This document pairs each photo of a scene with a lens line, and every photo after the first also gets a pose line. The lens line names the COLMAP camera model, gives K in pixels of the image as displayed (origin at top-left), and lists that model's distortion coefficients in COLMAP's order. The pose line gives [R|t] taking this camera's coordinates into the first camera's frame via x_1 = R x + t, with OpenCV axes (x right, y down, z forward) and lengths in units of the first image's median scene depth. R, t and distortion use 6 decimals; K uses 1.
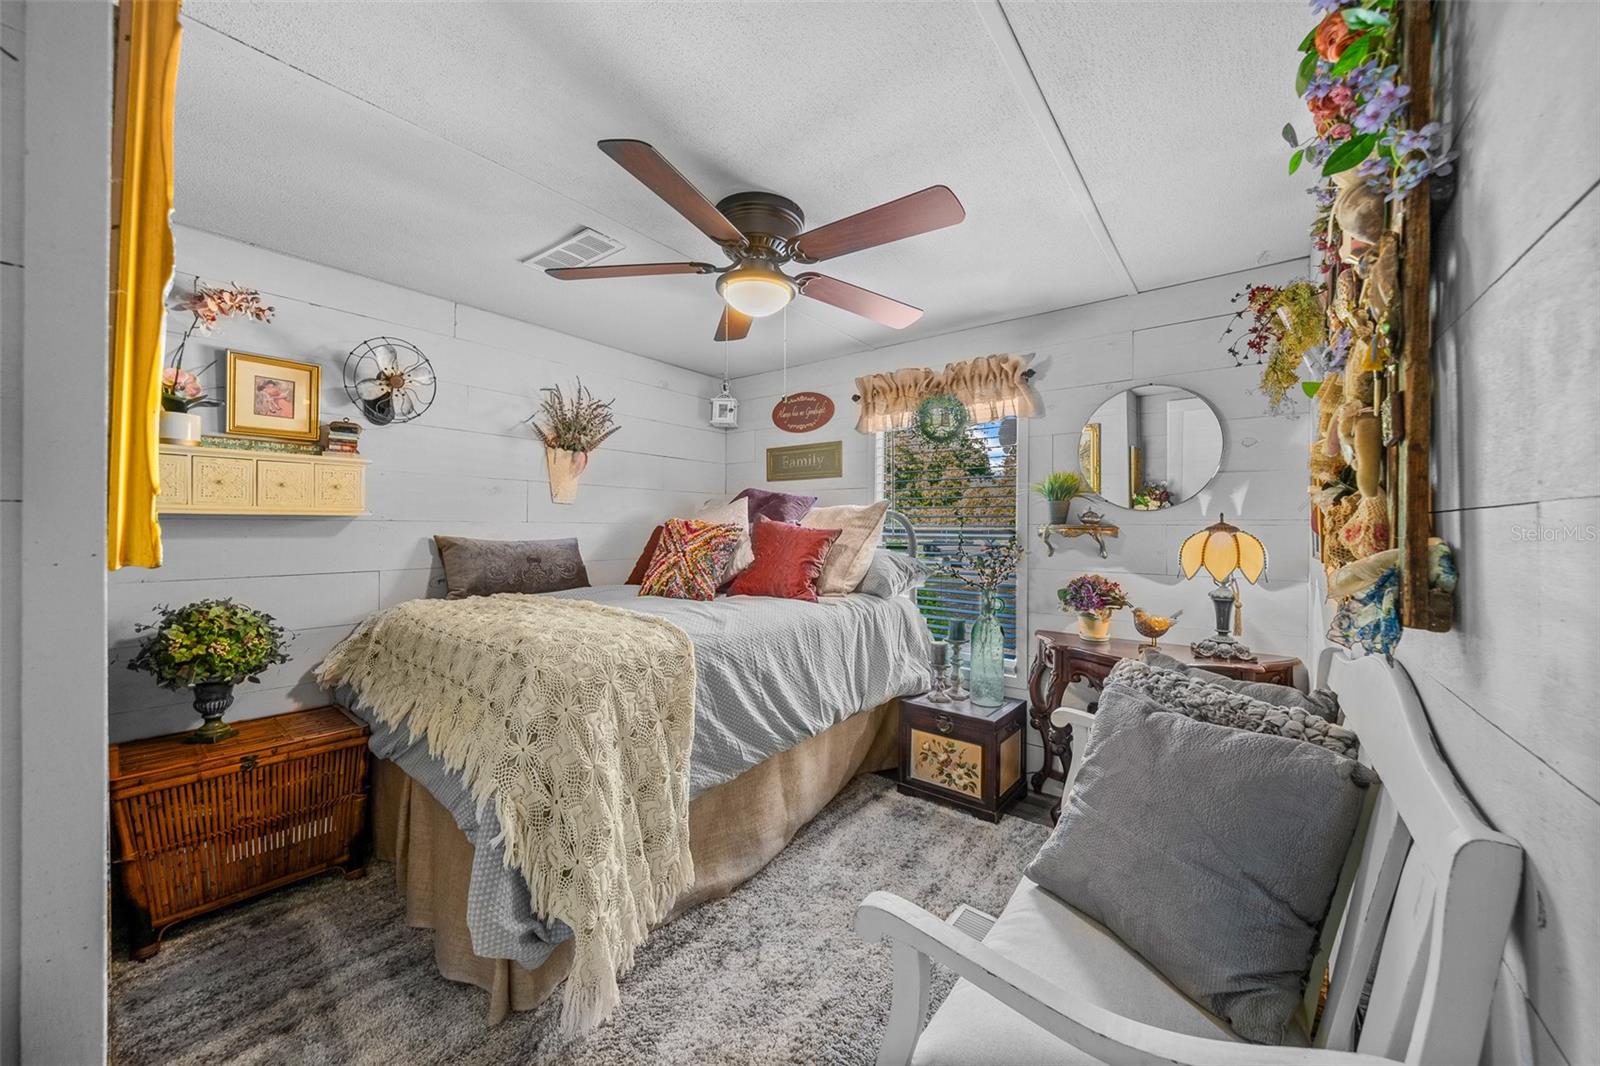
lens RADIAL K [[590.2, 0, 795.0], [0, 590.2, 524.2], [0, 0, 1]] dist [-0.001760, -0.000159]
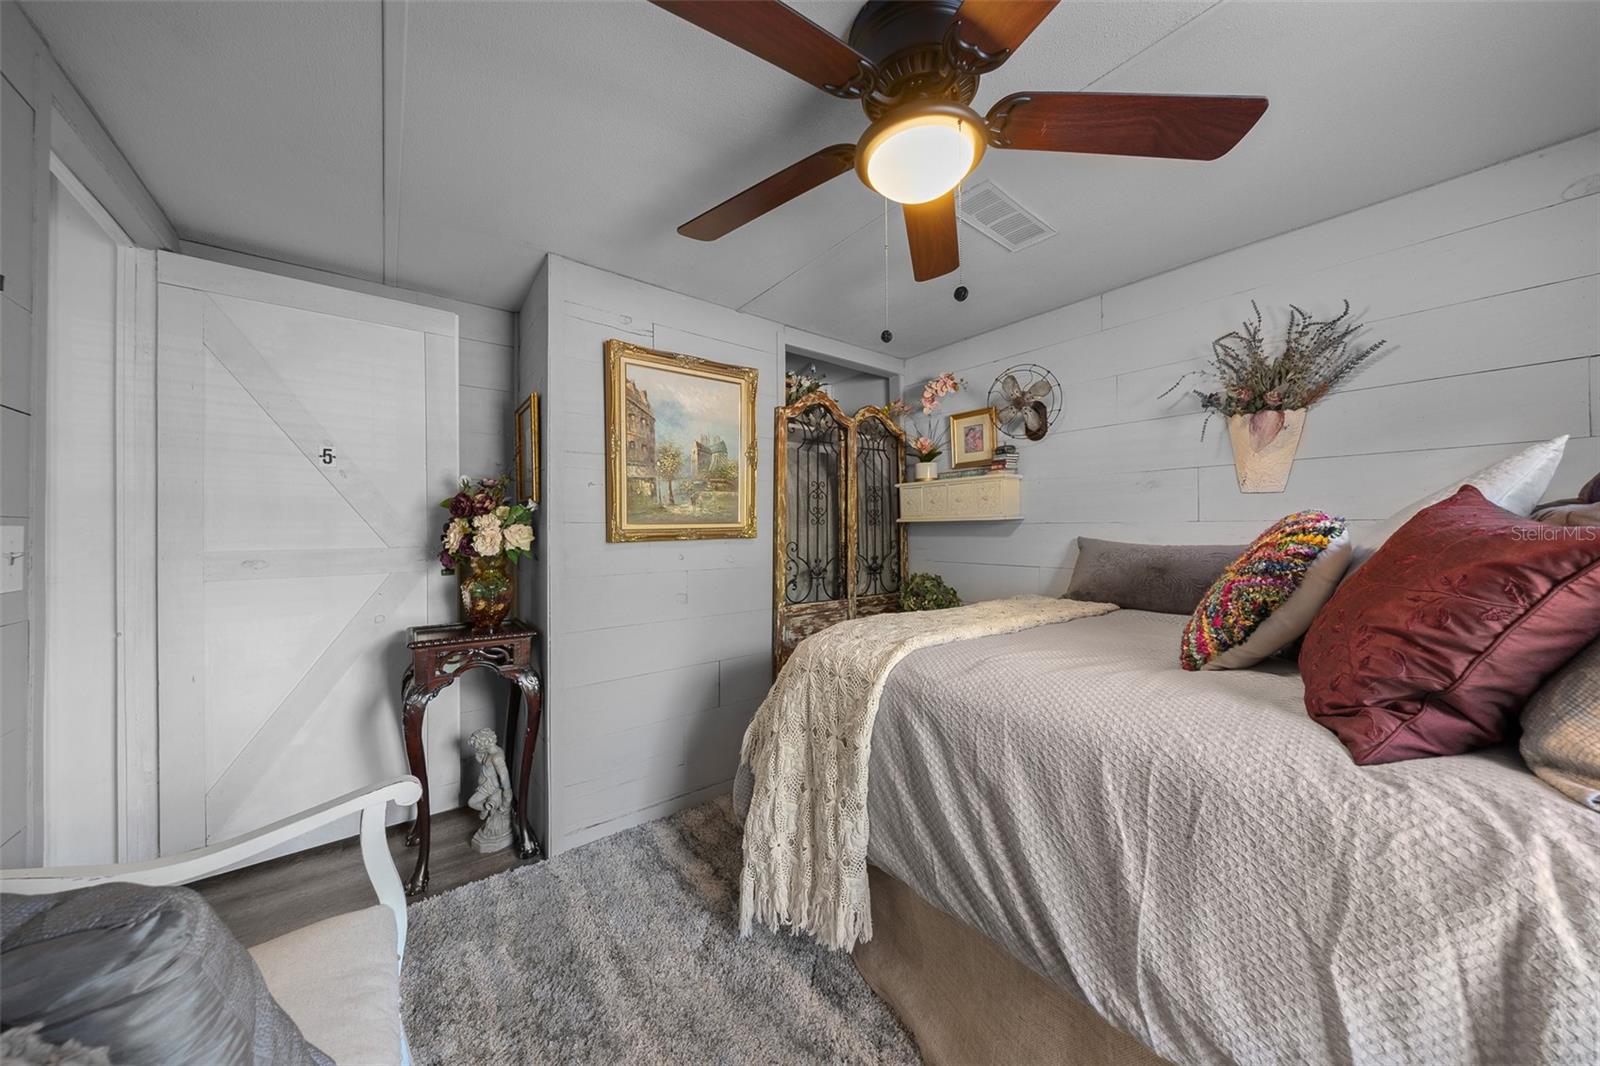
lens RADIAL K [[521.5, 0, 796.0], [0, 521.5, 531.9], [0, 0, 1]] dist [0.000031, -0.000025]
pose [[-0.251178, 0.002406, -0.967938, 0.443809], [0.008635, 0.999963, 0.000245, 0.007711], [0.967902, -0.008296, -0.251190, 0.877652]]
